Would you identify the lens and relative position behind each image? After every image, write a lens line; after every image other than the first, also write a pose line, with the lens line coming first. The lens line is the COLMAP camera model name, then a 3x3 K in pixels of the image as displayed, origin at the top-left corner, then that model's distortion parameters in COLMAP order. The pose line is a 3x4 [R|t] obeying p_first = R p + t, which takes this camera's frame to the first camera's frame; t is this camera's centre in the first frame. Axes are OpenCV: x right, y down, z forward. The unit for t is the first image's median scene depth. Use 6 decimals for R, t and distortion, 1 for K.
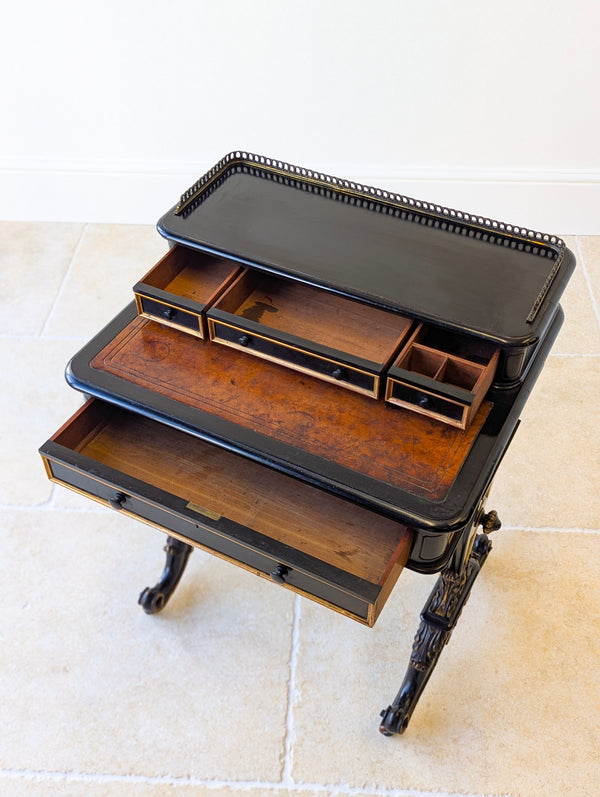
lens RADIAL K [[865.6, 0, 300.6], [0, 865.6, 384.4], [0, 0, 1]] dist [0.012979, -0.004893]
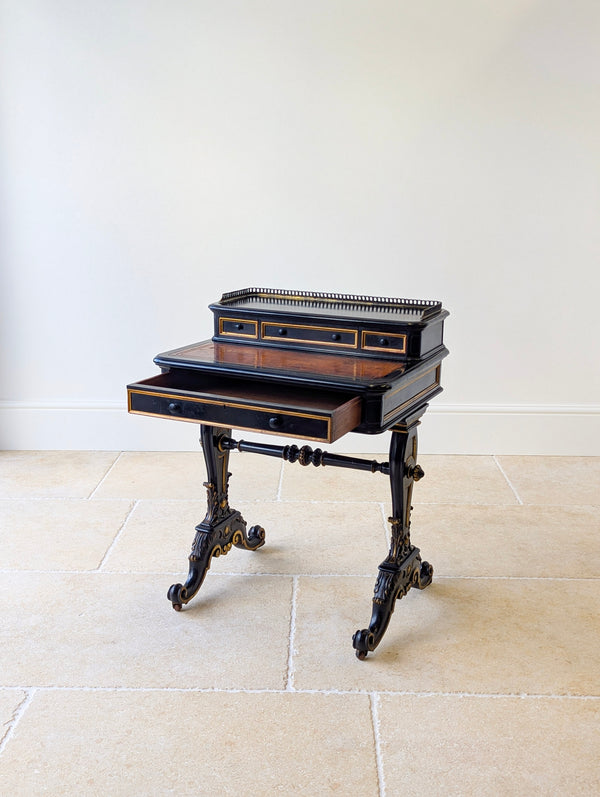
lens RADIAL K [[865.6, 0, 300.6], [0, 865.6, 384.4], [0, 0, 1]] dist [0.012979, -0.004893]
pose [[0.999431, 0.007070, 0.032970, -0.036851], [0.010889, 0.857724, -0.513994, 0.791408], [-0.031913, 0.514061, 0.857160, -0.374707]]
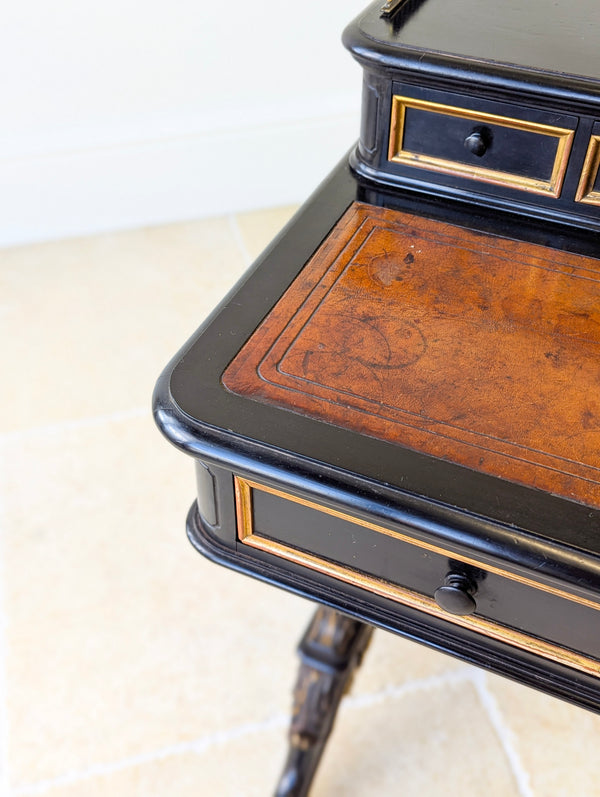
lens RADIAL K [[893.1, 0, 296.7], [0, 893.1, 375.2], [0, 0, 1]] dist [0.011920, -0.012962]
pose [[0.998428, -0.039089, 0.040178, -0.201373], [0.040268, 0.998769, -0.028963, -0.012410], [-0.038996, 0.030536, 0.998773, 0.551697]]
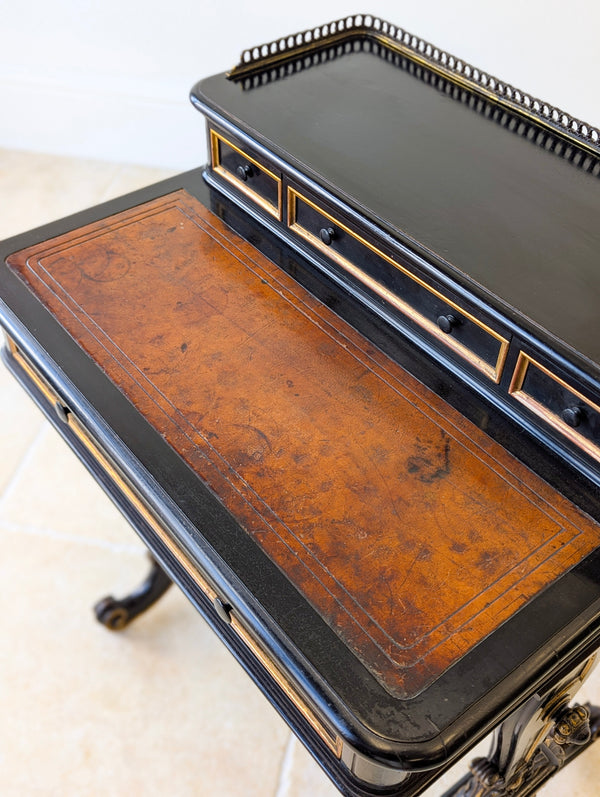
lens RADIAL K [[865.6, 0, 300.6], [0, 865.6, 384.4], [0, 0, 1]] dist [0.012979, -0.004893]
pose [[0.912659, 0.302465, -0.274897, 0.143820], [-0.300109, 0.952505, 0.051662, -0.028508], [0.277467, 0.035349, 0.960085, 0.392351]]
